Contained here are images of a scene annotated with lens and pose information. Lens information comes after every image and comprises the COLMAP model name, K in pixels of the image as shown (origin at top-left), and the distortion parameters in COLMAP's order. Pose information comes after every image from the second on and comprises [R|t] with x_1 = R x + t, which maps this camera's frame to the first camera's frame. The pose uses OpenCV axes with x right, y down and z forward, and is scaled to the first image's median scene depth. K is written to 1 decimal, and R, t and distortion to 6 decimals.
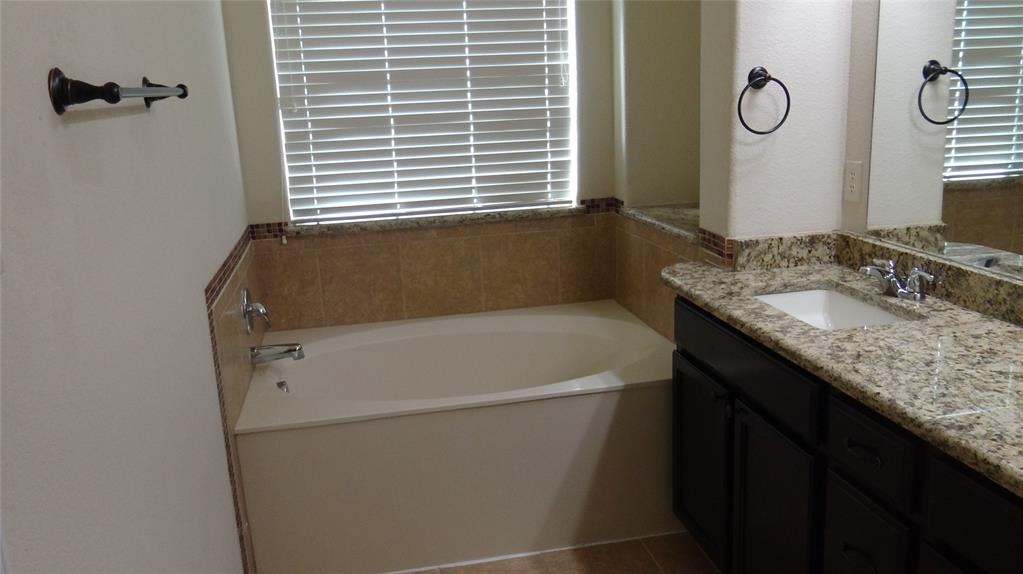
lens RADIAL K [[852.6, 0, 512.9], [0, 852.6, 288.1], [0, 0, 1]] dist [-0.003078, 0.003011]
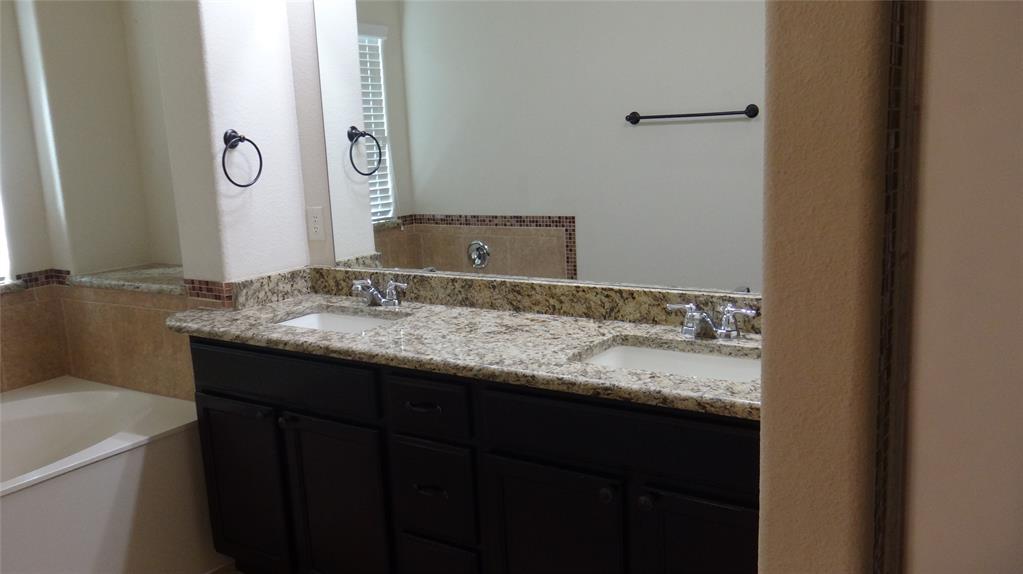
lens RADIAL K [[852.6, 0, 510.1], [0, 852.6, 287.7], [0, 0, 1]] dist [-0.003078, 0.003011]
pose [[0.715561, -0.119525, 0.688249, -0.249308], [0.183714, 0.982769, -0.020331, 0.039657], [-0.673959, 0.140989, 0.725190, -0.049689]]
